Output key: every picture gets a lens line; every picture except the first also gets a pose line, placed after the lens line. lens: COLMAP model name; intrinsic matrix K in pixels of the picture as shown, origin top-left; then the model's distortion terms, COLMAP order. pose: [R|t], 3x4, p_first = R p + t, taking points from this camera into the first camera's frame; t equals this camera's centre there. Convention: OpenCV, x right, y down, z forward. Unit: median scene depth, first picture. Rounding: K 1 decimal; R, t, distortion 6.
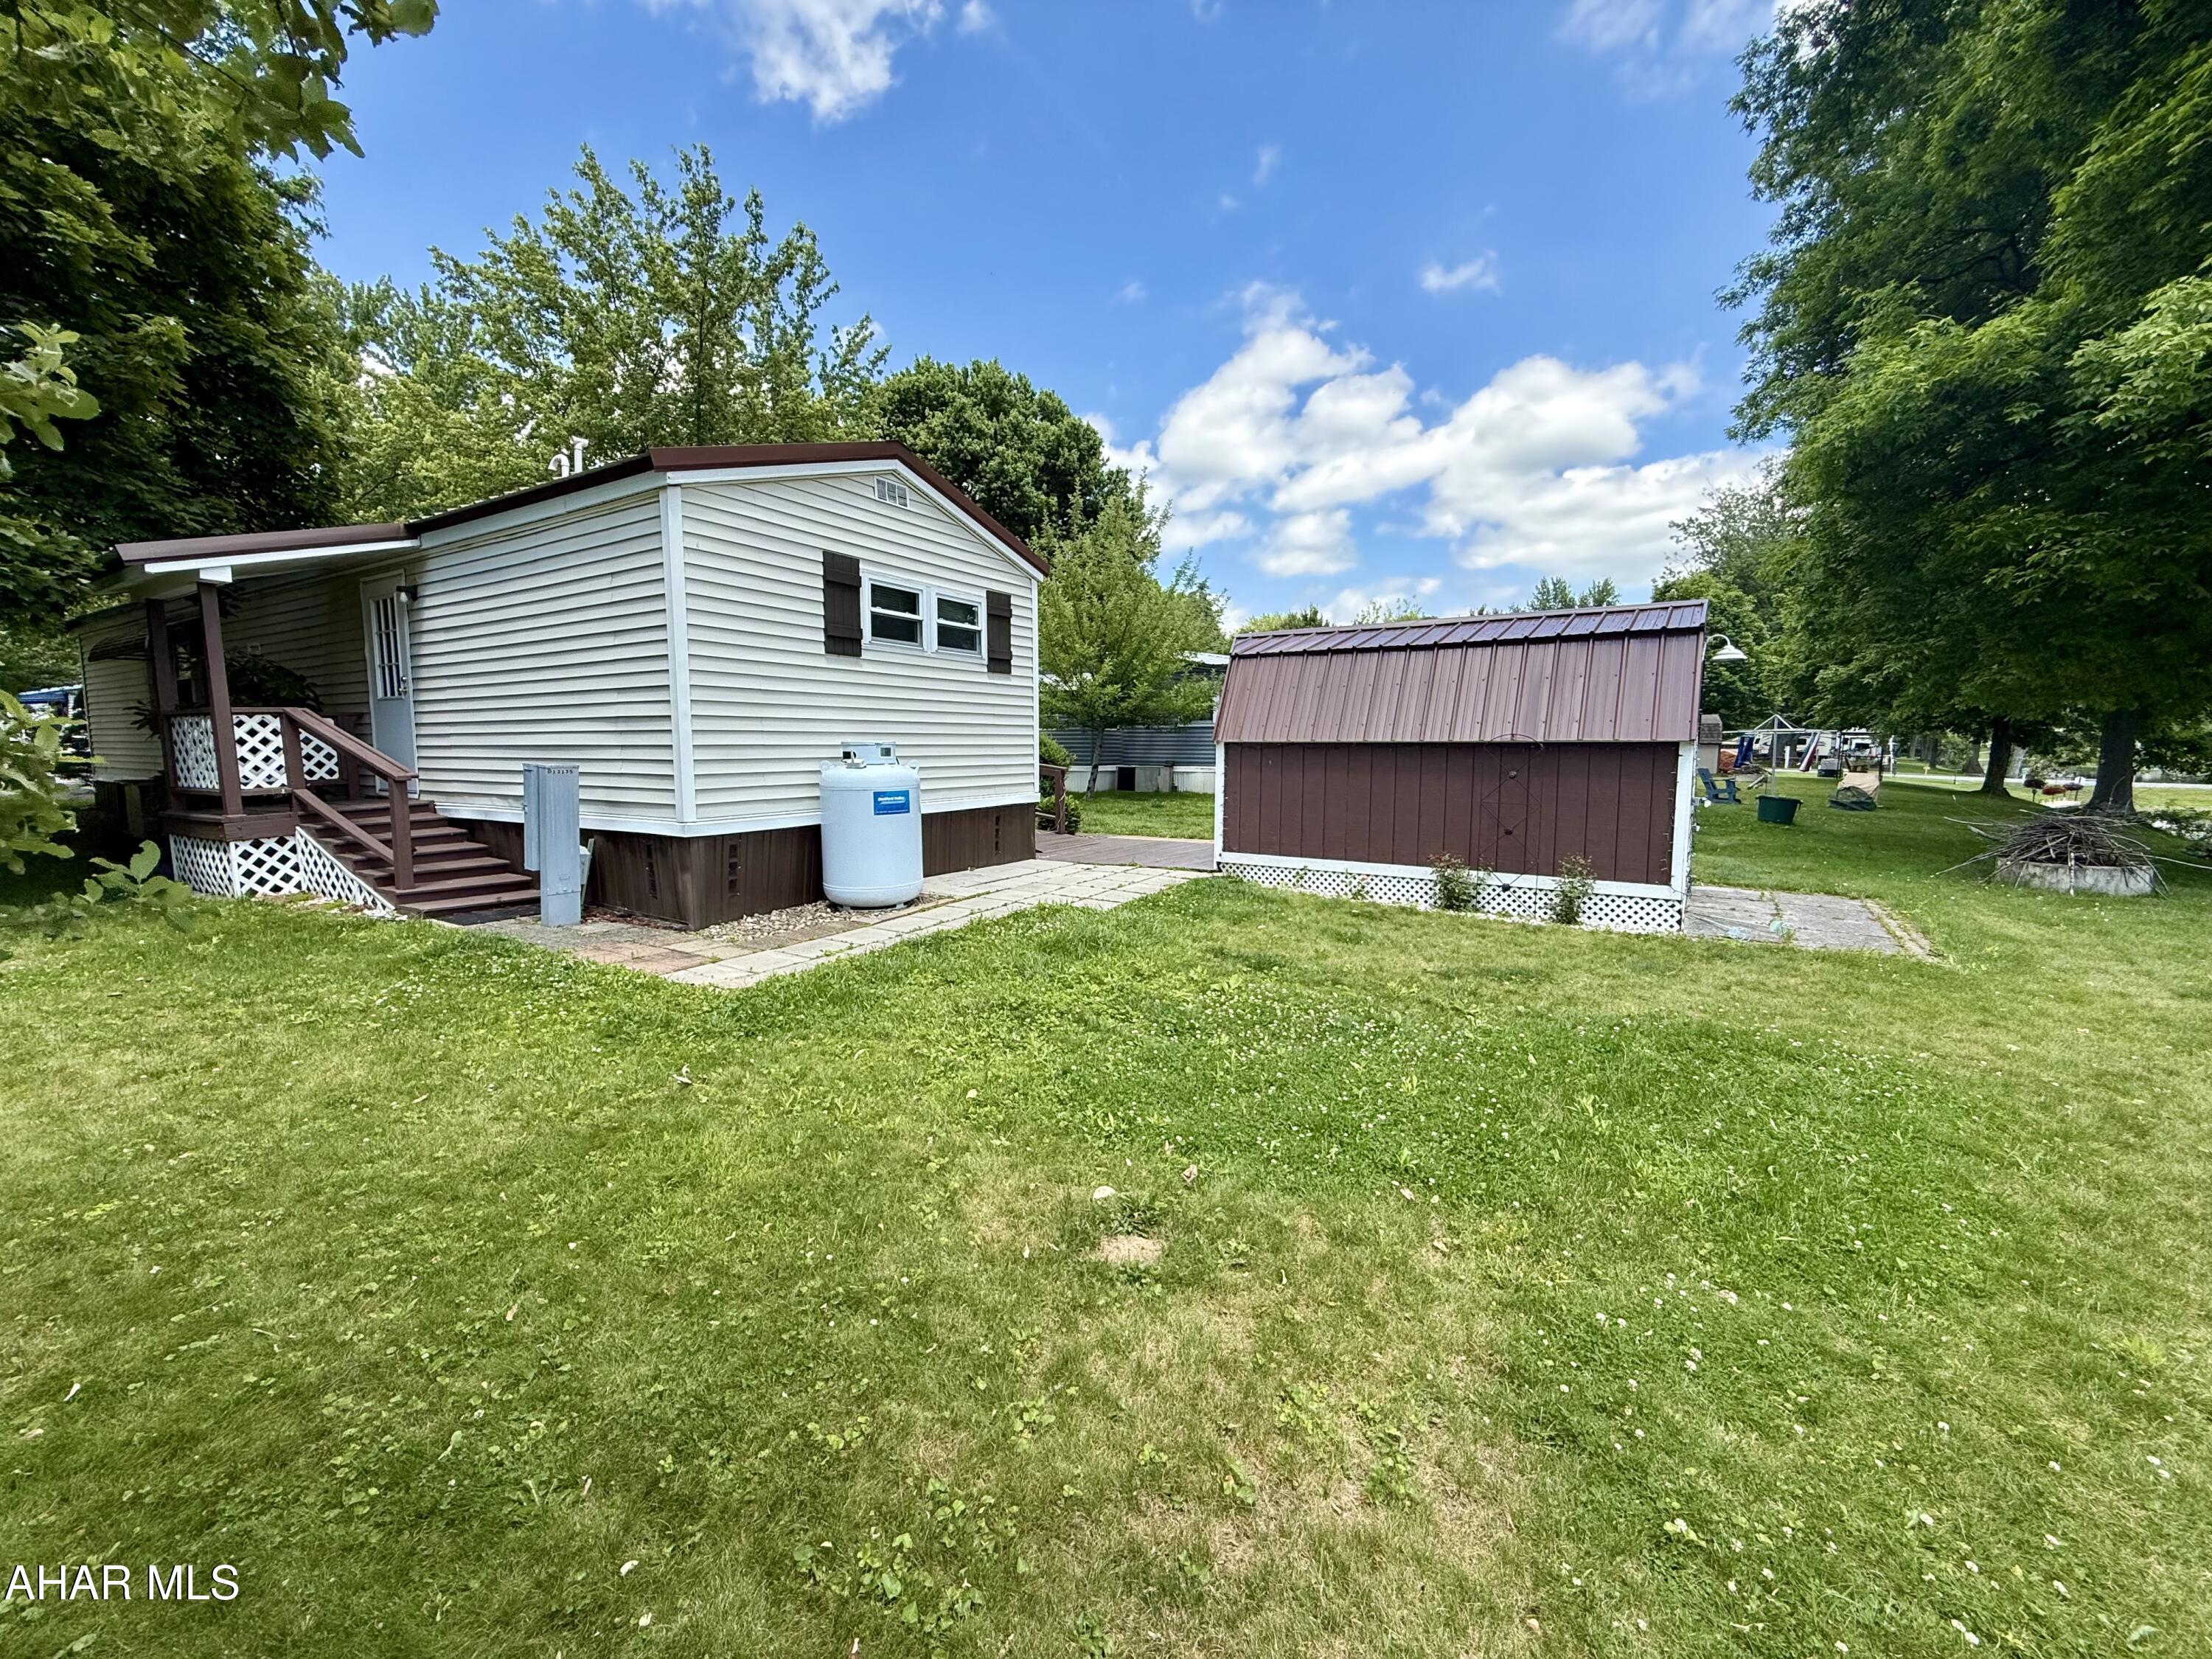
lens RADIAL K [[879.0, 0, 1089.8], [0, 879.0, 829.6], [0, 0, 1]] dist [-0.000030, -0.000091]
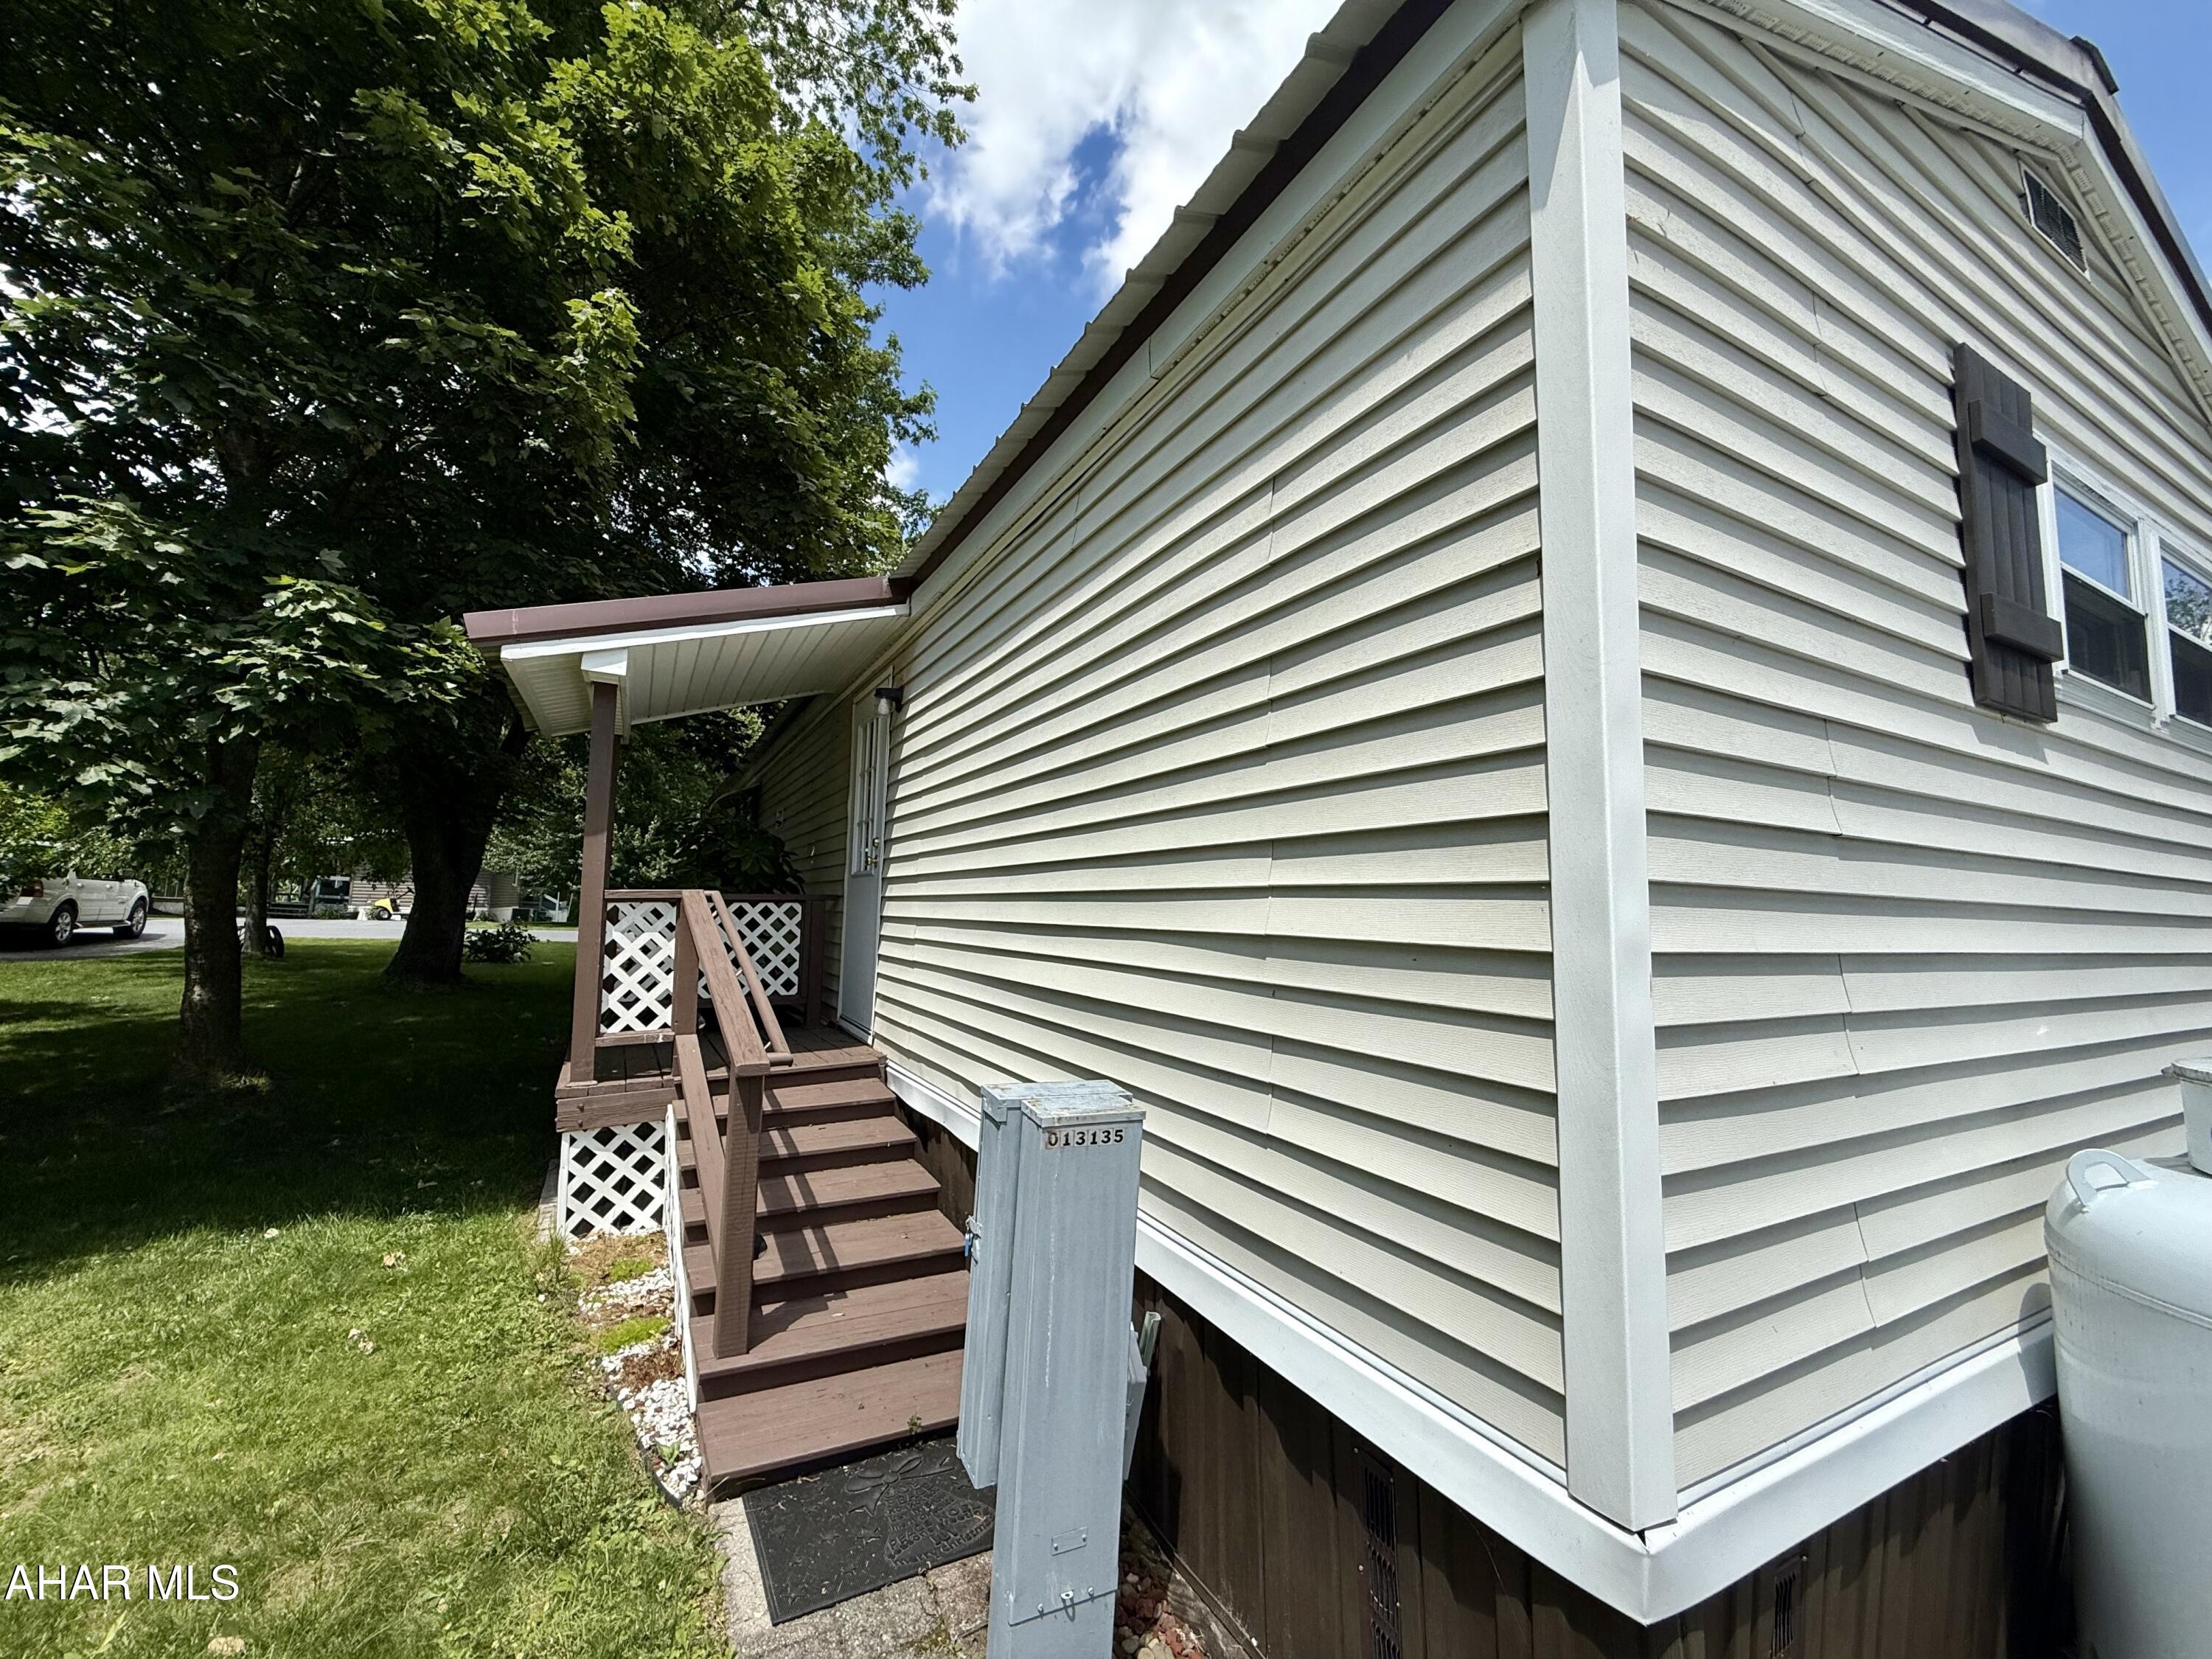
lens RADIAL K [[879.0, 0, 1107.9], [0, 879.0, 826.5], [0, 0, 1]] dist [-0.000030, -0.000091]
pose [[0.868611, -0.029022, -0.494643, -0.390100], [-0.069047, 0.981453, -0.178834, -0.095938], [0.490660, 0.189491, 0.850498, 0.640513]]
